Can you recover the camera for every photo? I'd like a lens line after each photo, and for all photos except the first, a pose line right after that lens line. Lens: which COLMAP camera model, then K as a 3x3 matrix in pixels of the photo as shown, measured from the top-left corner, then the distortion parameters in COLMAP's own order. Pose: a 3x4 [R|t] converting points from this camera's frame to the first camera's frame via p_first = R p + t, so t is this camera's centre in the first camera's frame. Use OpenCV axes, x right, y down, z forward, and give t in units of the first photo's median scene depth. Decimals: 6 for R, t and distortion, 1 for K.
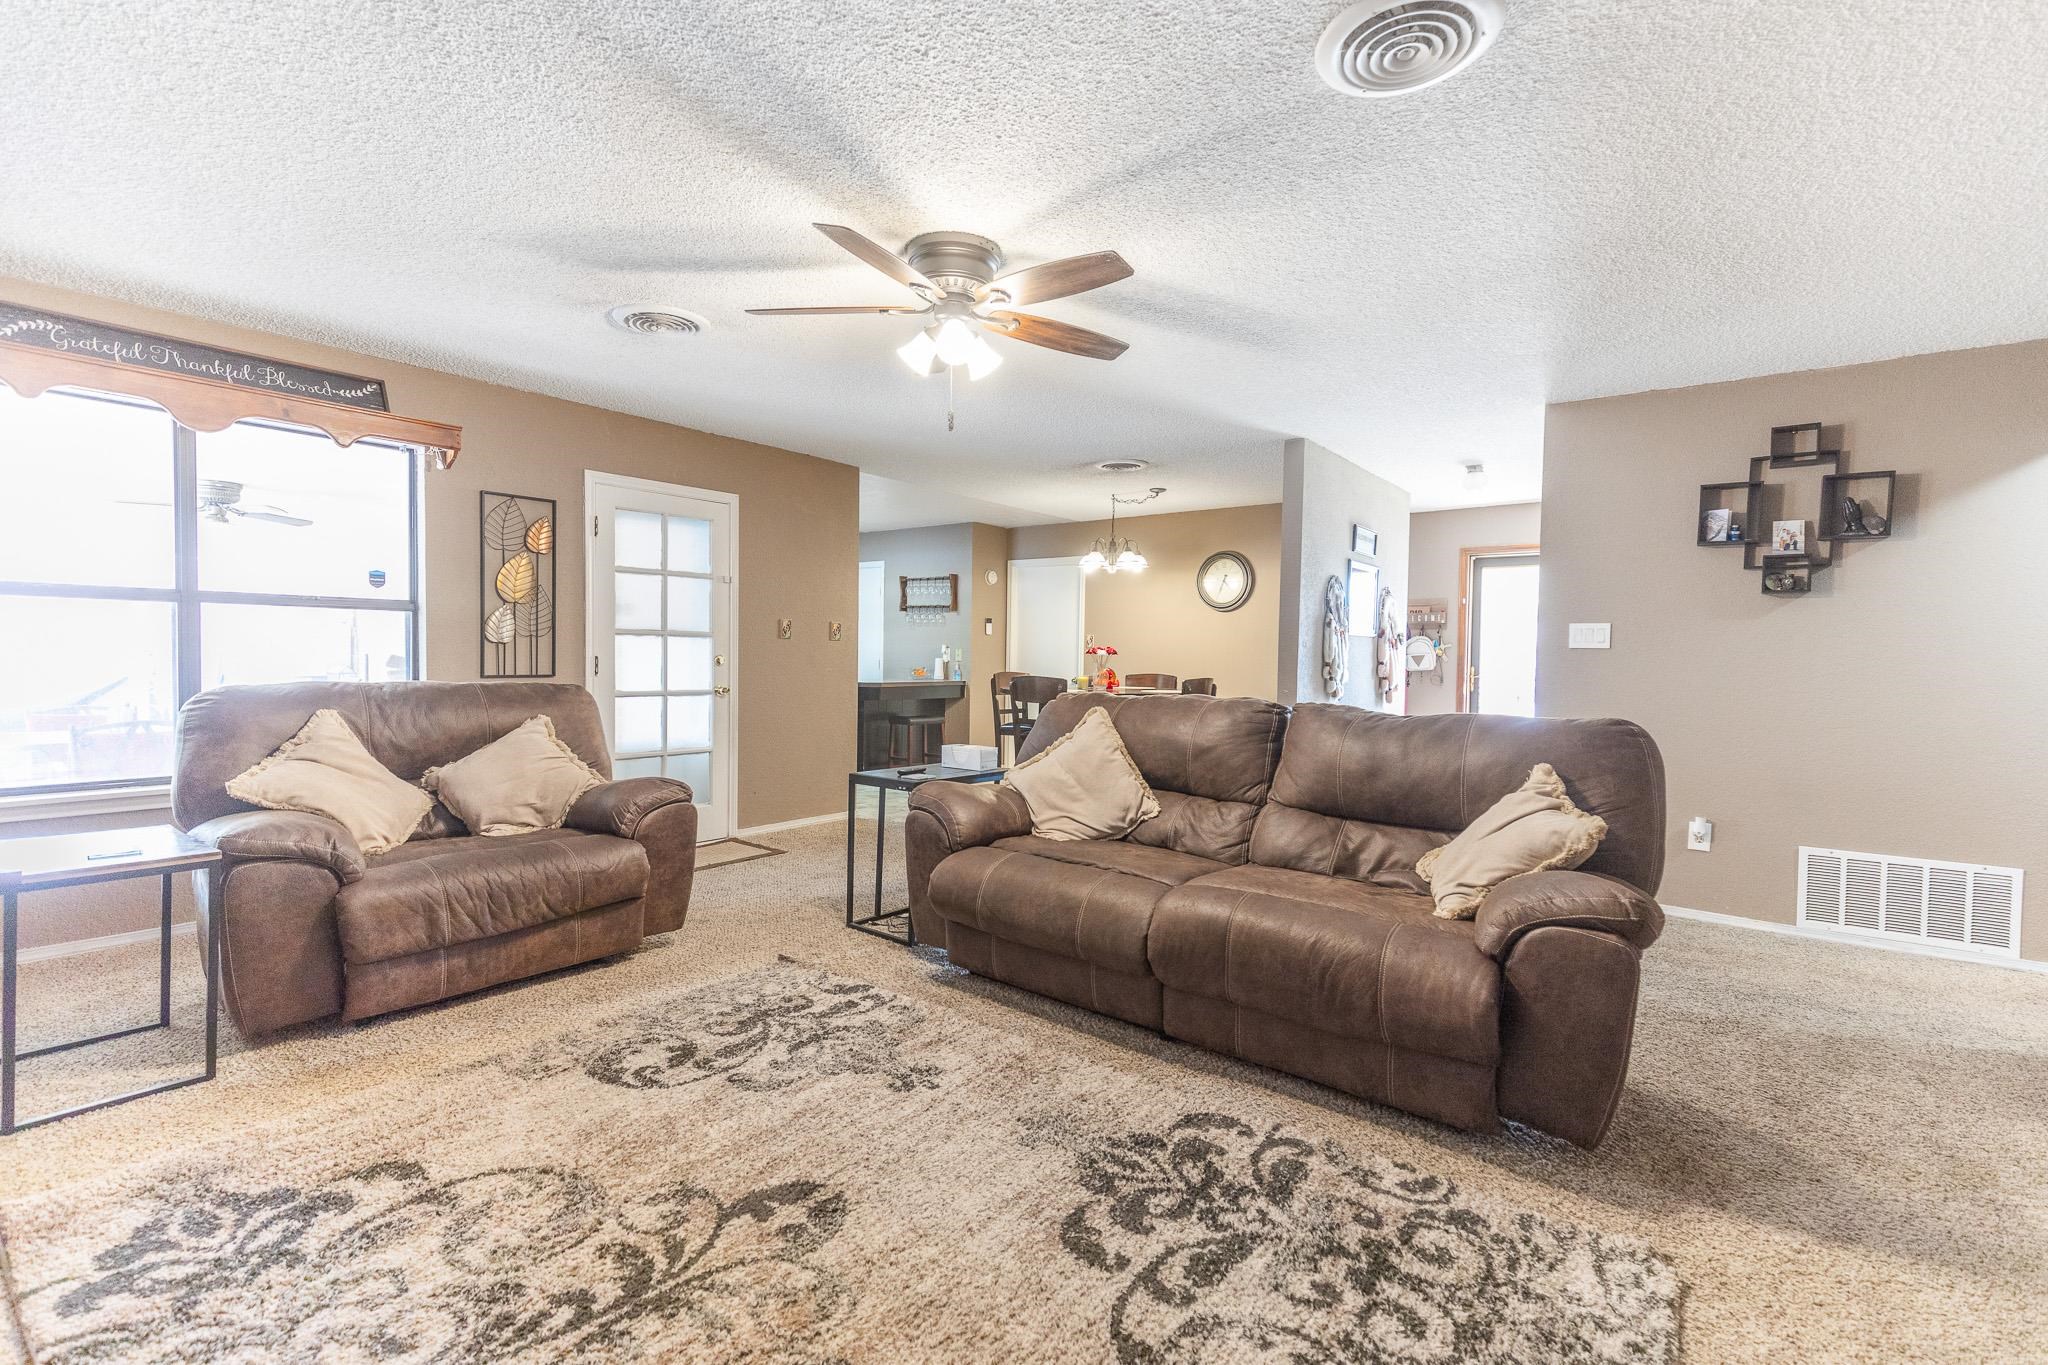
lens RADIAL K [[904.2, 0, 1002.3], [0, 904.2, 681.6], [0, 0, 1]] dist [0.002486, -0.000430]
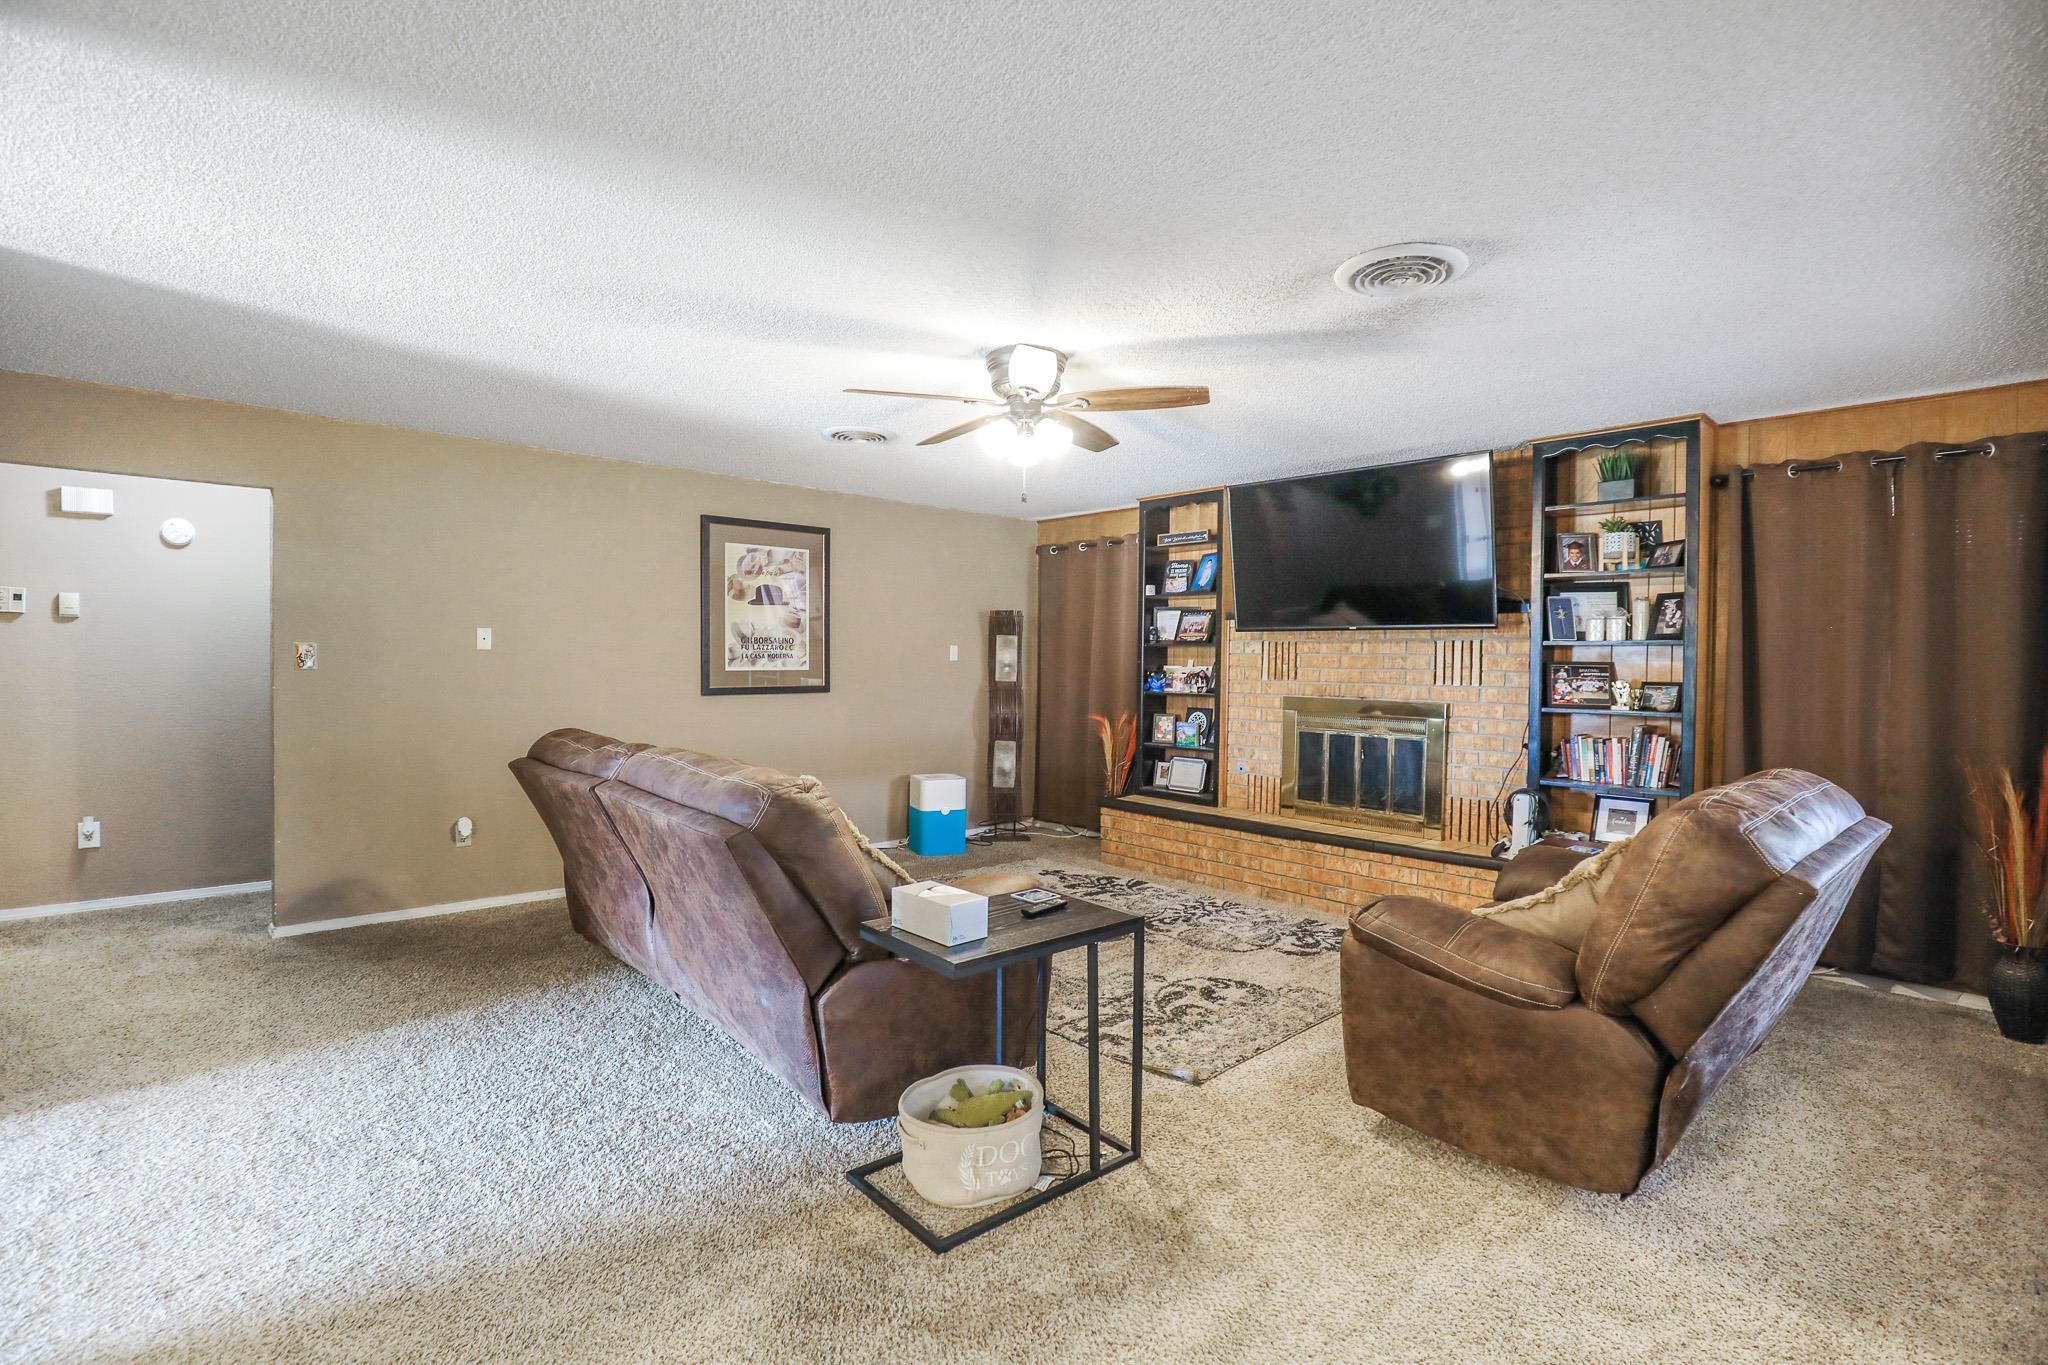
lens RADIAL K [[943.2, 0, 1023.1], [0, 943.2, 673.3], [0, 0, 1]] dist [-0.020162, 0.002555]
pose [[-0.988807, -0.031940, 0.145741, -0.237985], [-0.025519, 0.998628, 0.045717, -0.124143], [-0.147001, 0.041486, -0.988266, 2.190311]]
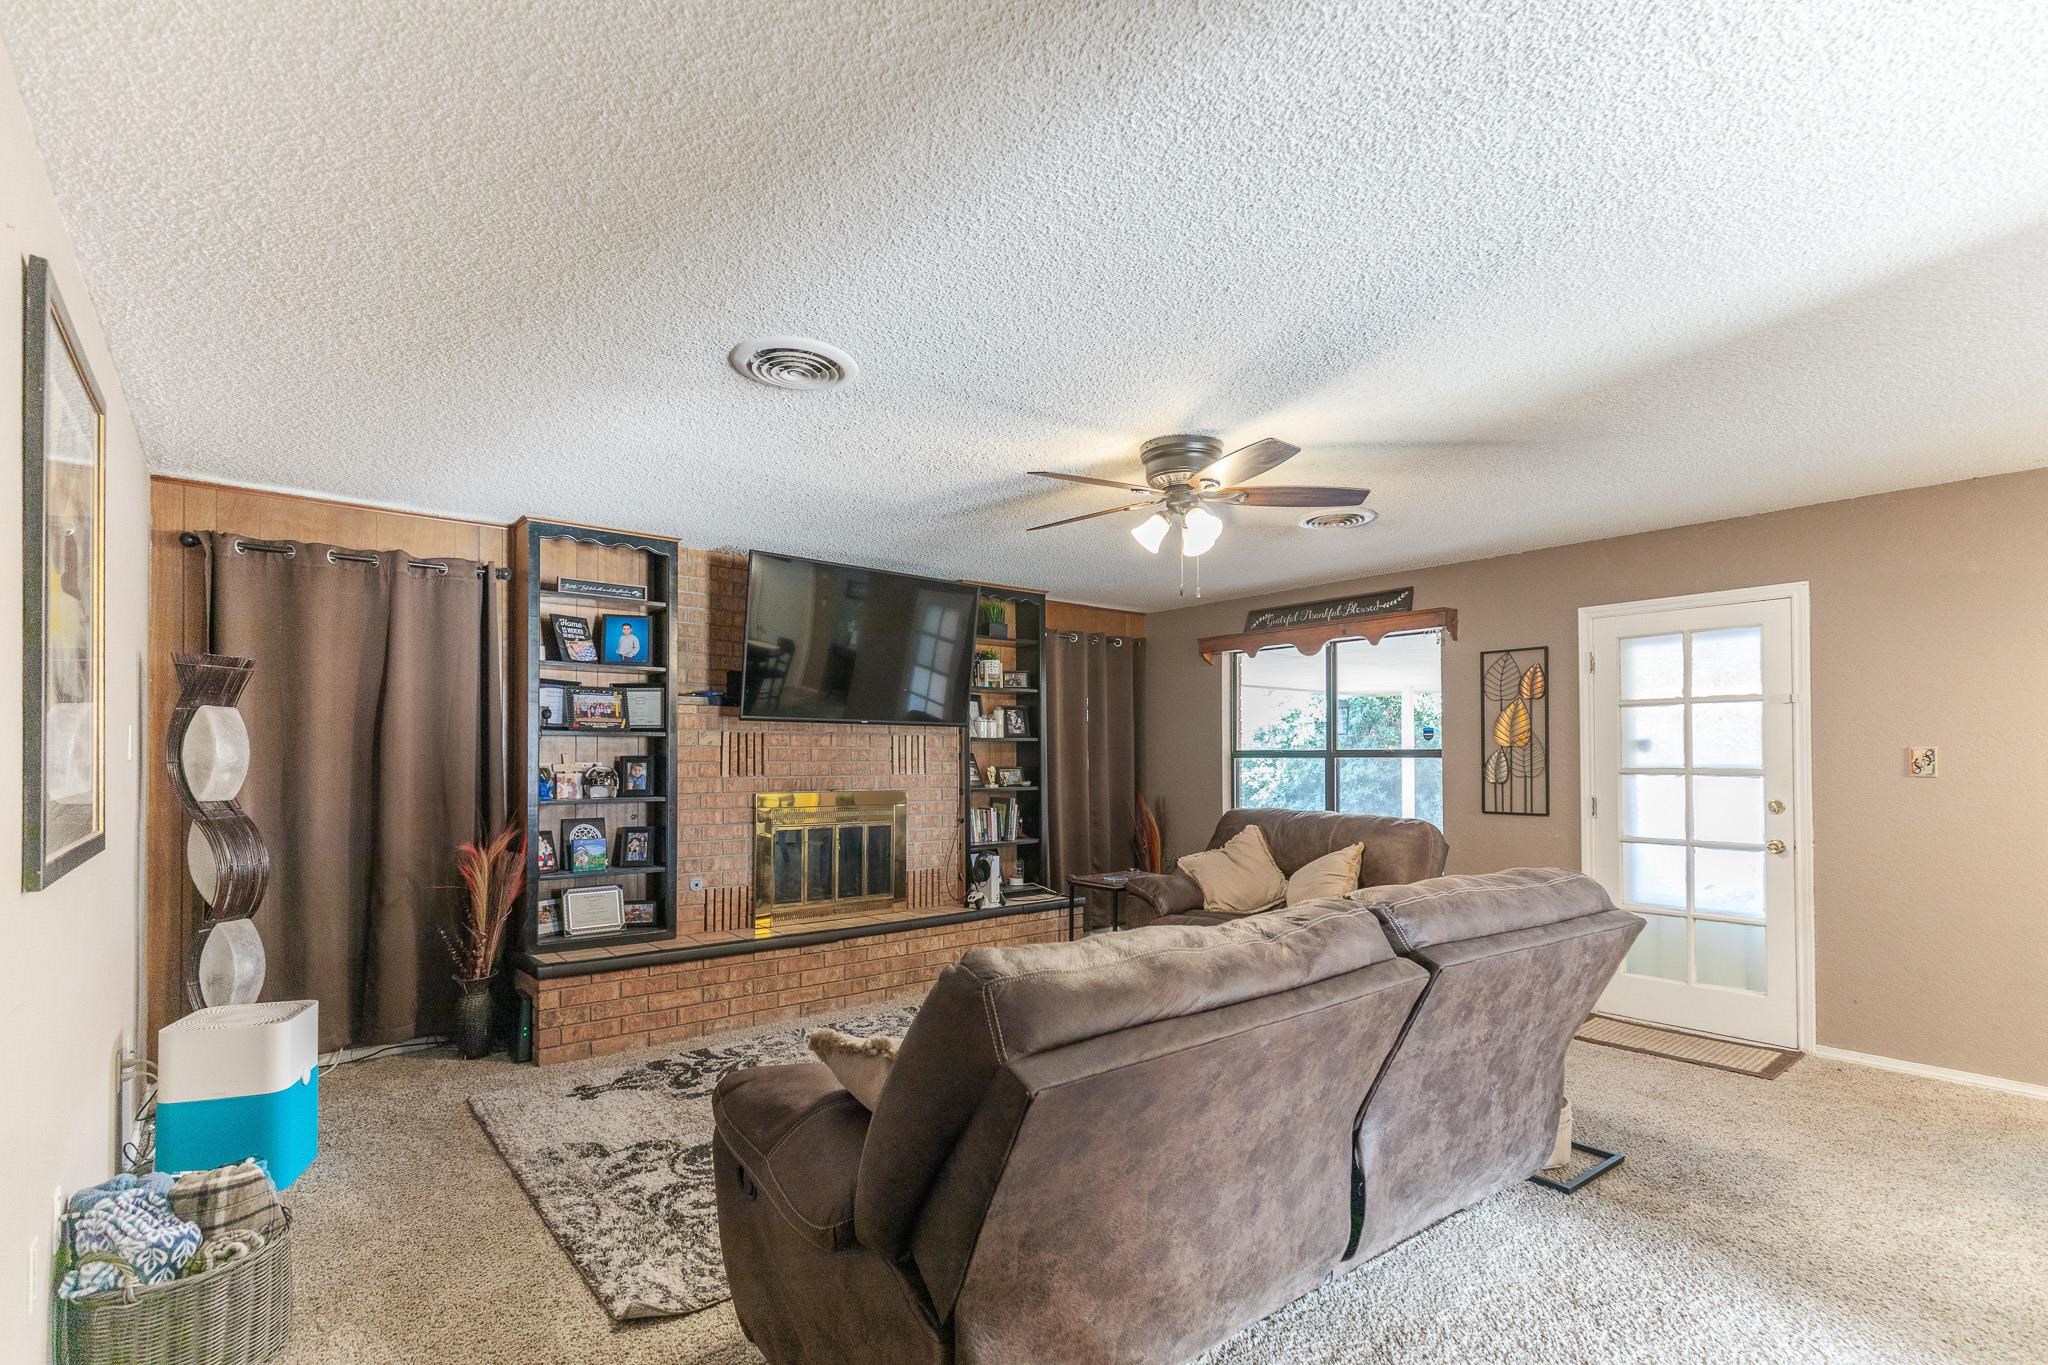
lens RADIAL K [[943.2, 0, 1023.0], [0, 943.2, 752.9], [0, 0, 1]] dist [-0.020162, 0.002555]
pose [[-0.204379, -0.021656, -0.978652, 1.109497], [-0.033550, 0.999323, -0.015107, -0.067421], [0.978317, 0.029747, -0.204967, 1.037420]]
